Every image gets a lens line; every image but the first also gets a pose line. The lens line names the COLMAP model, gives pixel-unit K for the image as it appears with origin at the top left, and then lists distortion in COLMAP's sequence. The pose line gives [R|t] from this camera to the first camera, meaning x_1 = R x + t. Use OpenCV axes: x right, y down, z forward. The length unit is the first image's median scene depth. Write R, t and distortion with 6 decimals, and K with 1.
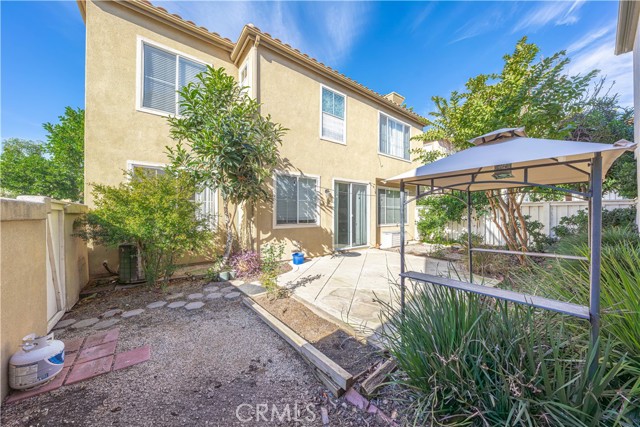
lens RADIAL K [[219.4, 0, 321.5], [0, 219.4, 215.5], [0, 0, 1]] dist [-0.000450, -0.000020]
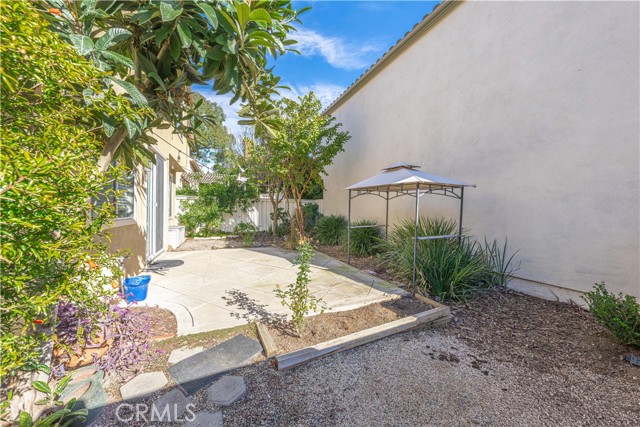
lens RADIAL K [[219.4, 0, 322.2], [0, 219.4, 213.4], [0, 0, 1]] dist [-0.000450, -0.000020]
pose [[0.209269, -0.013713, 0.977762, -0.699207], [-0.005687, 0.999868, 0.015240, 0.022573], [-0.977842, -0.008750, 0.209163, 0.678654]]
